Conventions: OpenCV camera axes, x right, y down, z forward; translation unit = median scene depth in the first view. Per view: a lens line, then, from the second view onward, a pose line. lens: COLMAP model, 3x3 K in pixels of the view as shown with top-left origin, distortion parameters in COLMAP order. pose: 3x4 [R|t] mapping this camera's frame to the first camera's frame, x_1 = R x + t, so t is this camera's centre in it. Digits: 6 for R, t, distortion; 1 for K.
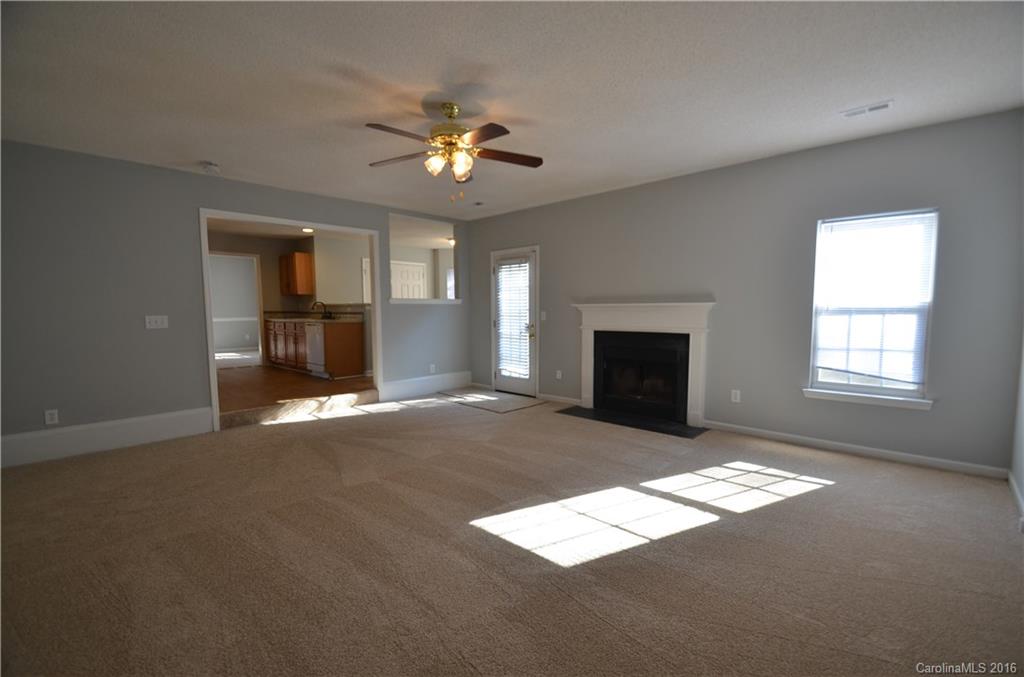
lens RADIAL K [[444.3, 0, 515.1], [0, 444.3, 347.4], [0, 0, 1]] dist [-0.000484, -0.000432]
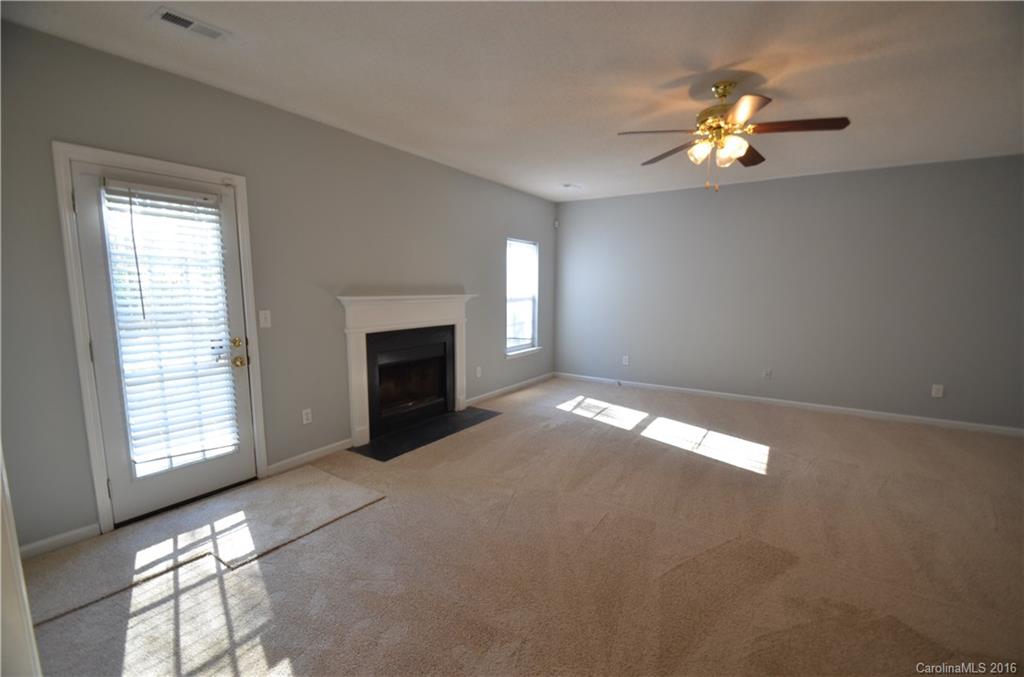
lens RADIAL K [[444.3, 0, 515.1], [0, 444.3, 347.4], [0, 0, 1]] dist [-0.000484, -0.000432]
pose [[-0.175234, -0.129341, 0.975994, -0.548227], [0.081753, 0.985998, 0.145345, -0.098278], [-0.981127, 0.105259, -0.162207, 0.869508]]
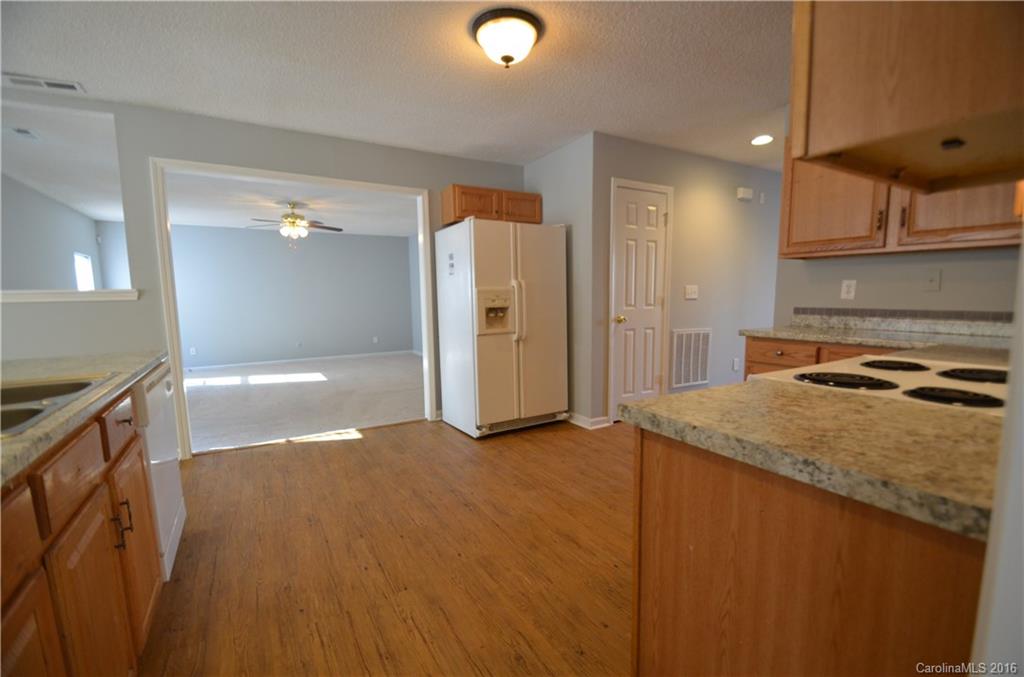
lens RADIAL K [[444.3, 0, 515.1], [0, 444.3, 347.4], [0, 0, 1]] dist [-0.000484, -0.000432]
pose [[-0.960243, -0.017176, 0.278636, -0.907945], [0.040621, 0.978885, 0.200333, -0.139490], [-0.276194, 0.203687, -0.939270, 1.467595]]
